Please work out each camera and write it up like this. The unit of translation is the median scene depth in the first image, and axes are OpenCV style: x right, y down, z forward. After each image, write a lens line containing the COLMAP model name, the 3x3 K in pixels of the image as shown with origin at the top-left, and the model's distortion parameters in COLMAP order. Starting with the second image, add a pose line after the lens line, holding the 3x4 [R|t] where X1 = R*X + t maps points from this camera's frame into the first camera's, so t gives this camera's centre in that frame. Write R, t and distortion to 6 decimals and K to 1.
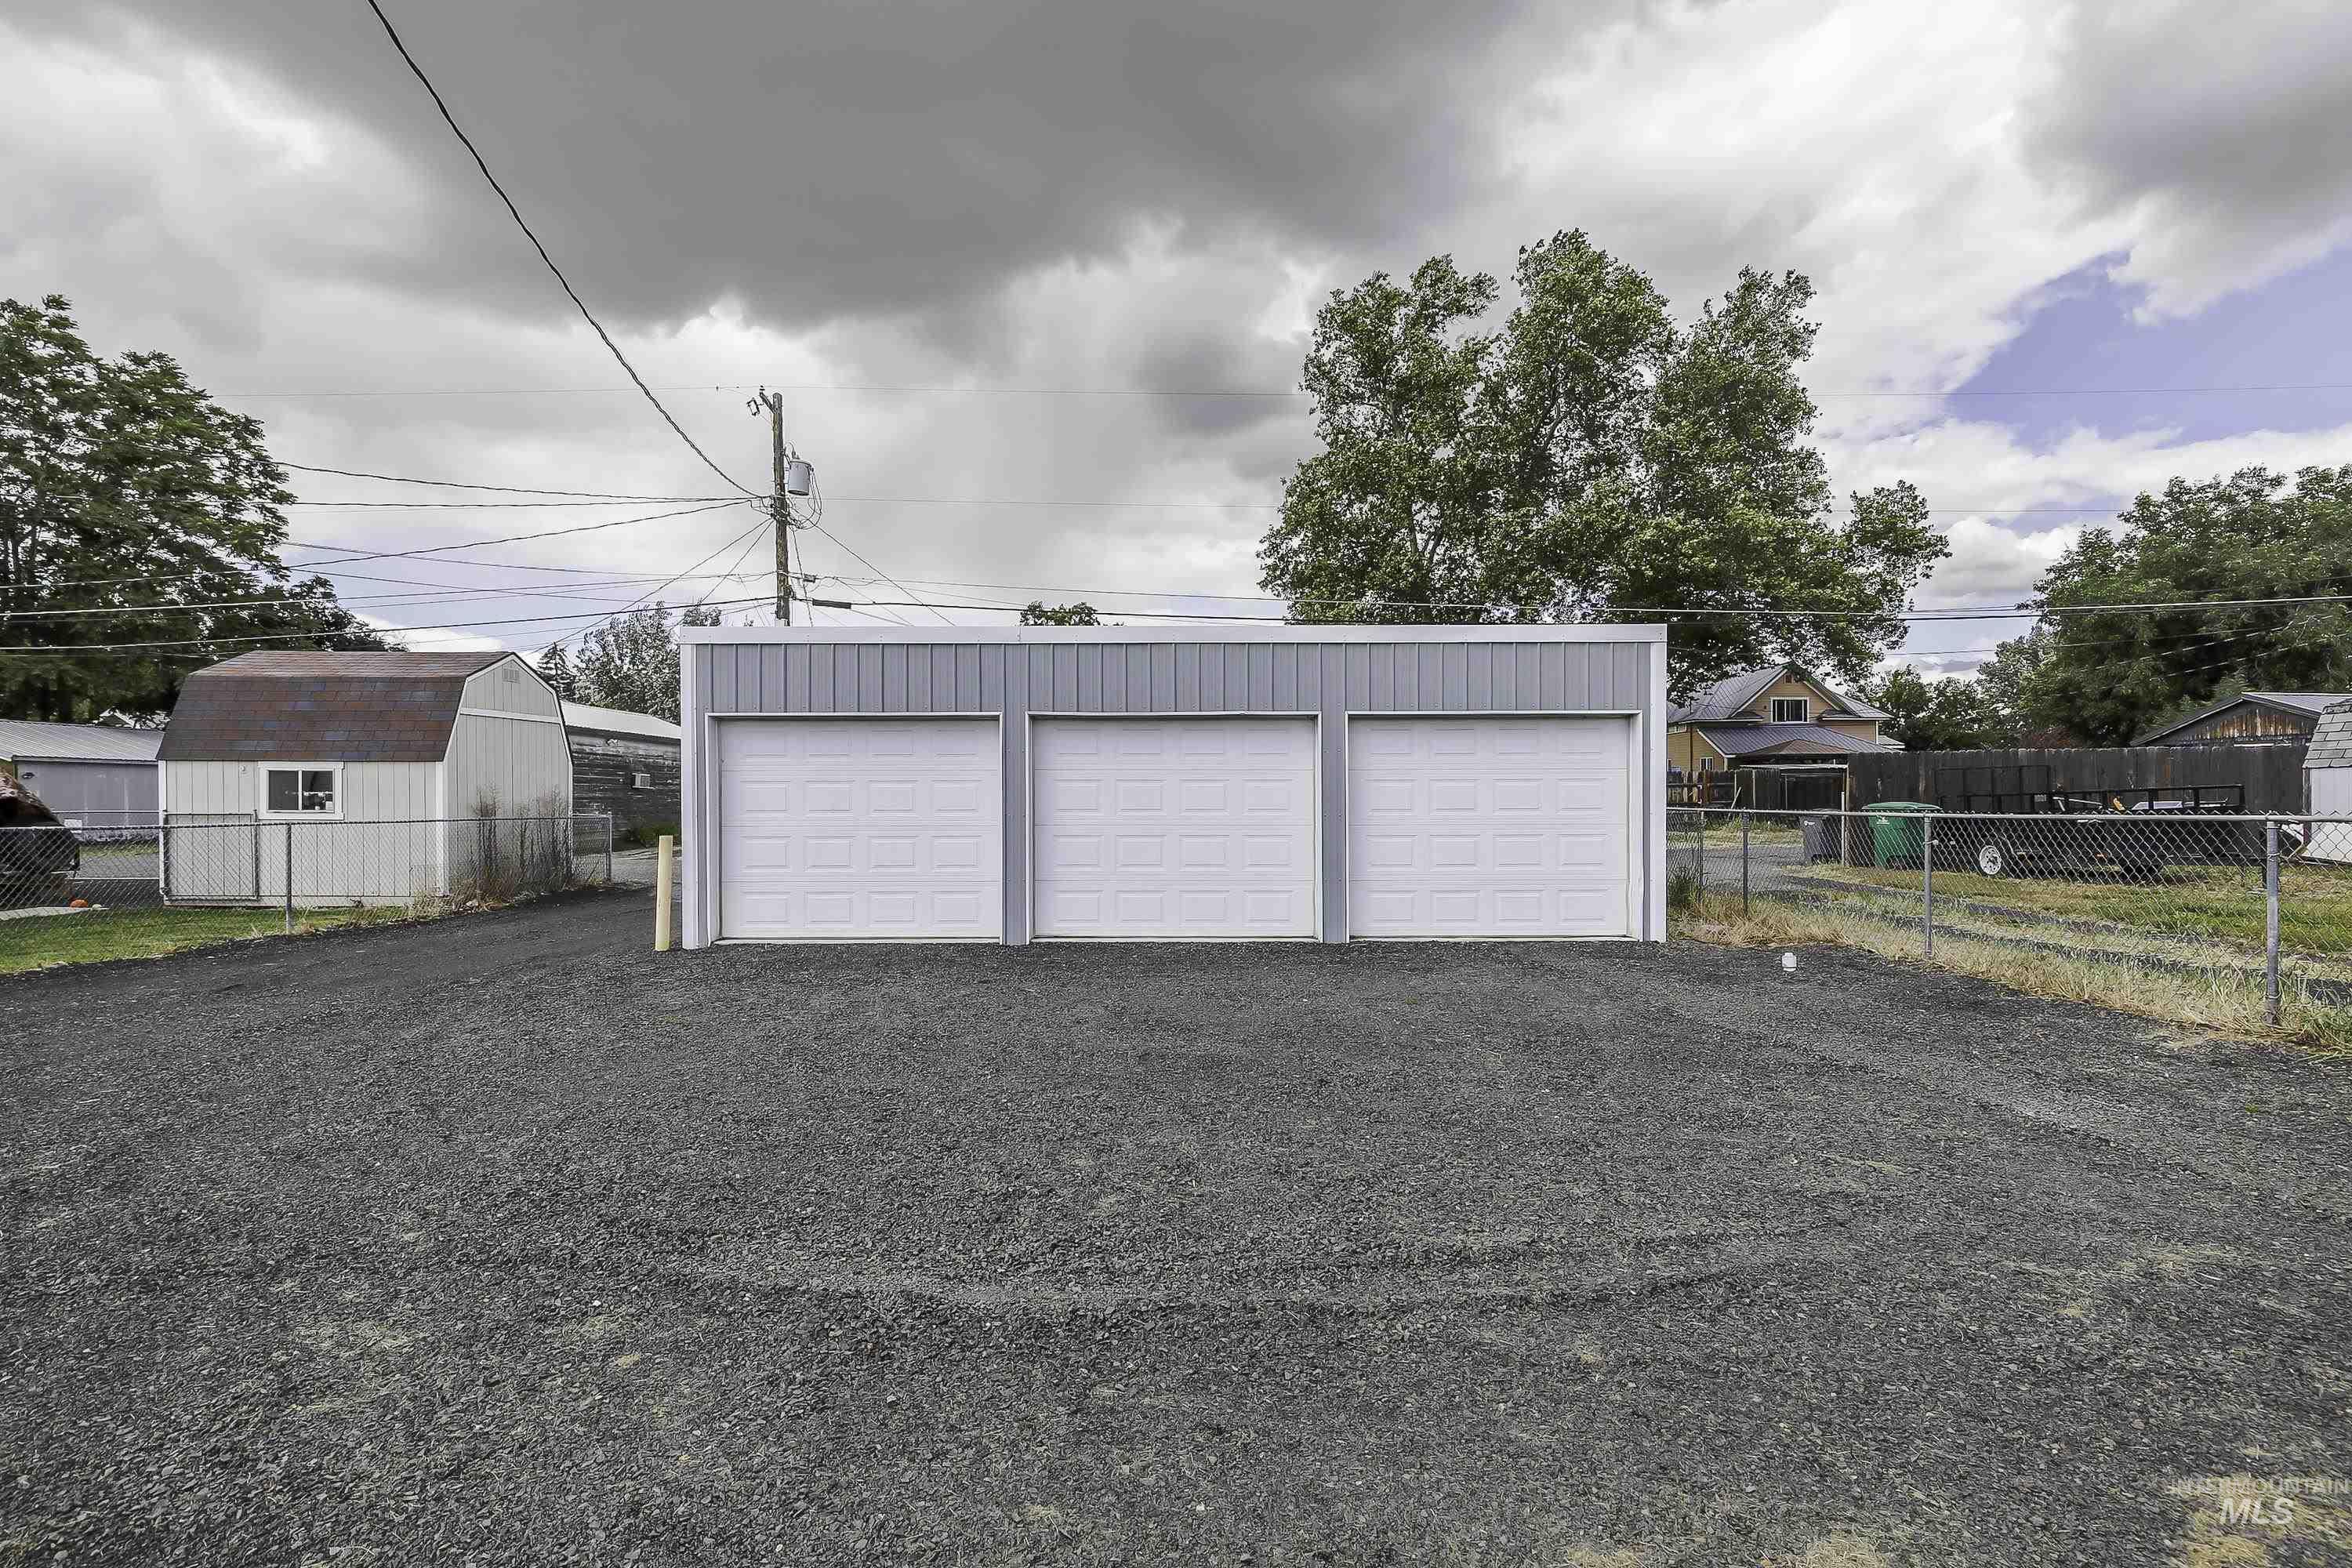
lens RADIAL K [[1101.2, 0, 1188.7], [0, 1101.2, 788.3], [0, 0, 1]] dist [-0.004027, -0.000463]
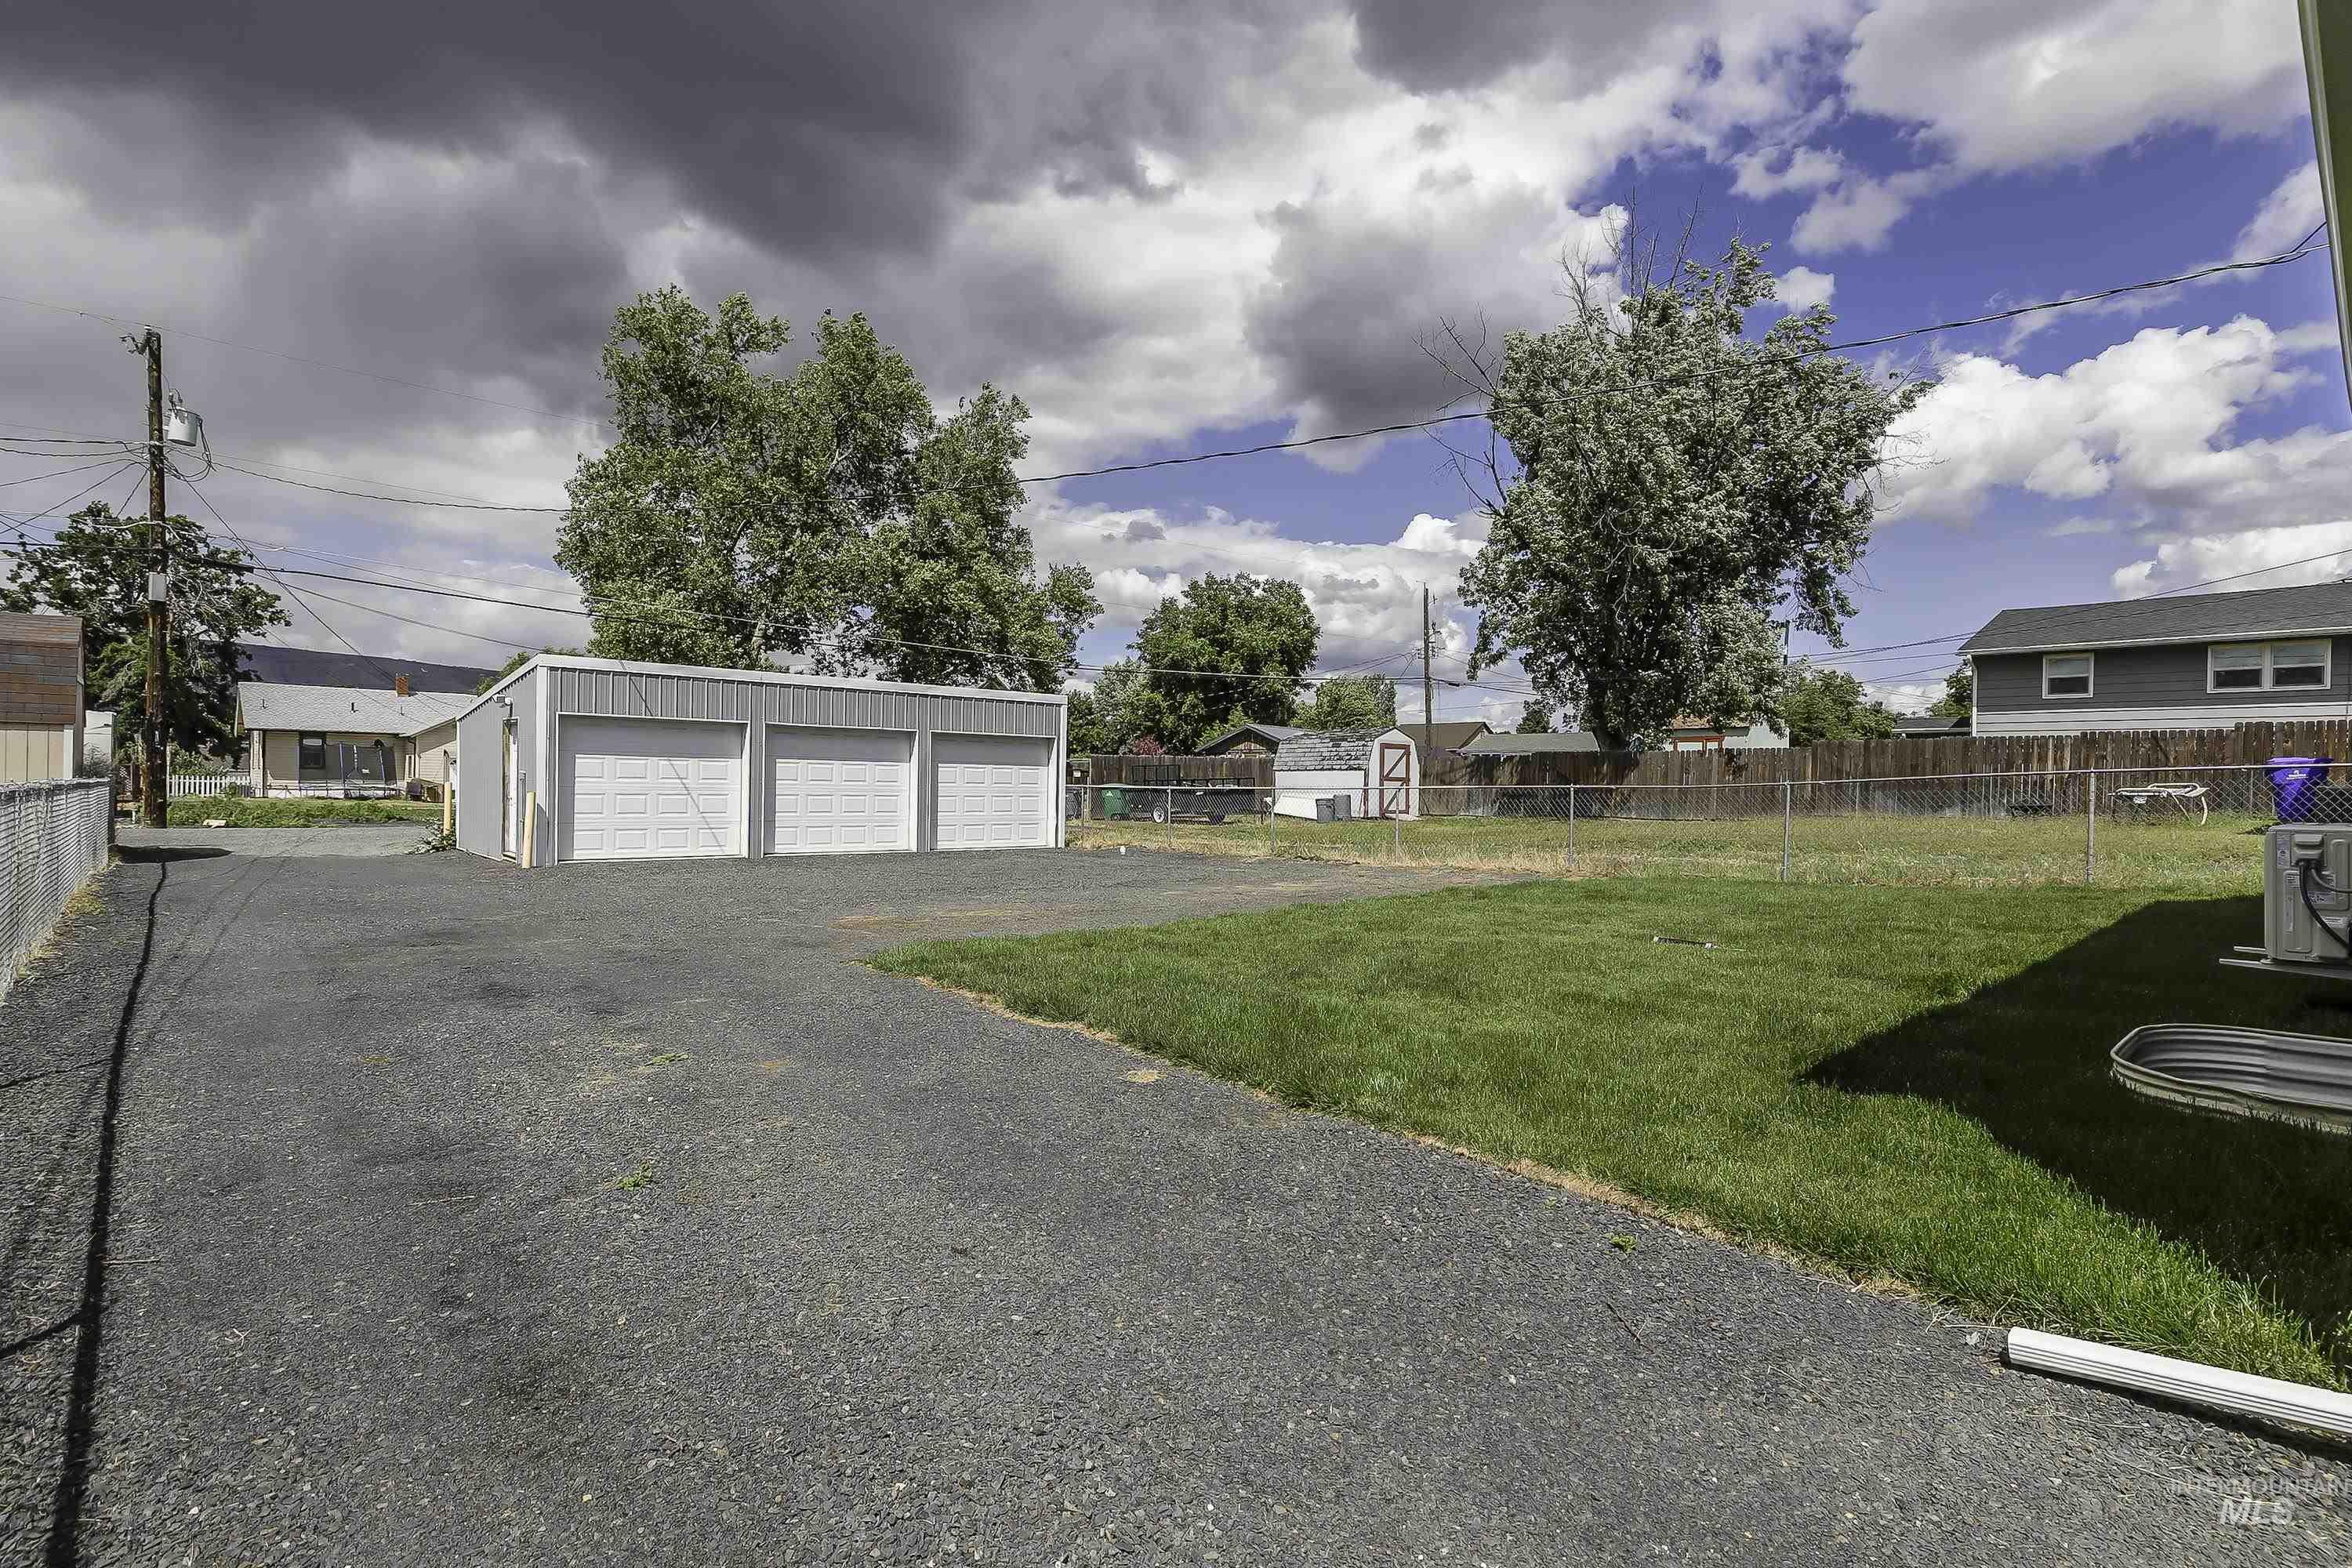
lens RADIAL K [[1101.2, 0, 1188.7], [0, 1101.2, 788.3], [0, 0, 1]] dist [-0.004027, -0.000463]
pose [[0.744842, 0.010567, 0.667157, -0.207603], [-0.026101, 0.999571, 0.013308, -0.001728], [-0.666730, -0.027326, 0.744798, -0.189140]]
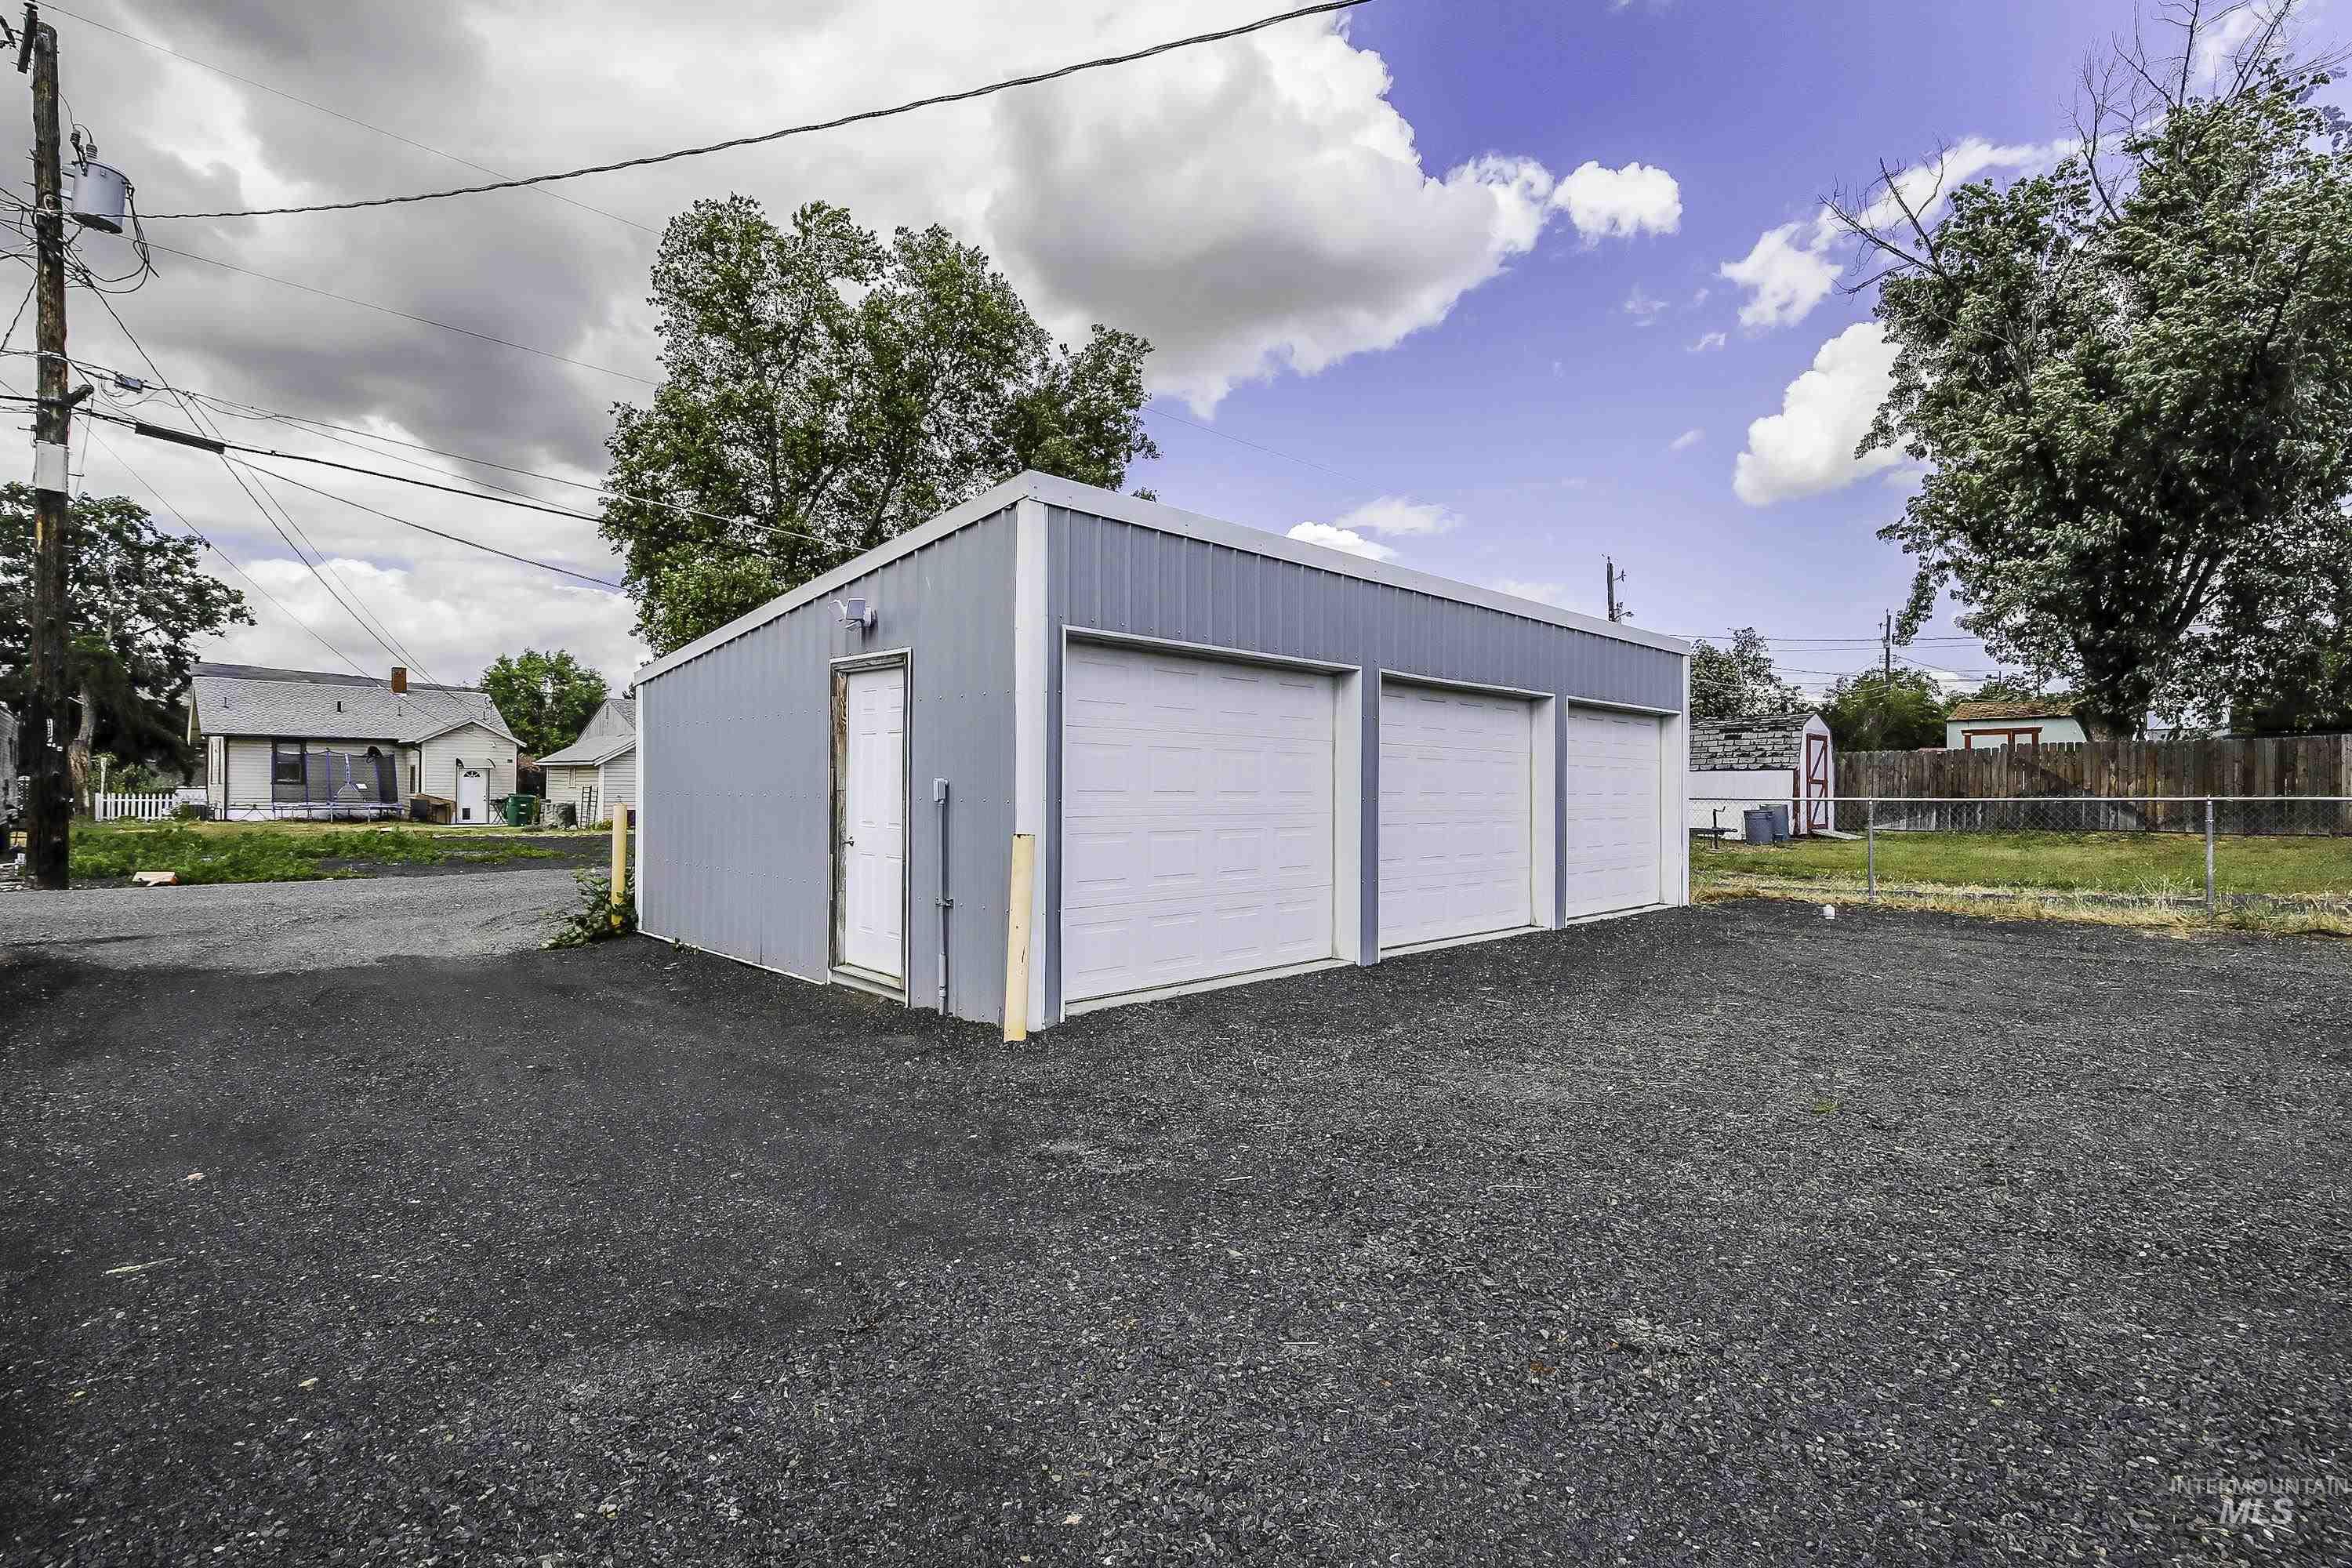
lens RADIAL K [[1076.2, 0, 1168.2], [0, 1076.2, 781.7], [0, 0, 1]] dist [0.002463, 0.000187]
pose [[0.729223, 0.011936, 0.684172, -0.203903], [-0.016399, 0.999866, 0.000035, 0.003708], [-0.684079, -0.011245, 0.729321, 0.139873]]
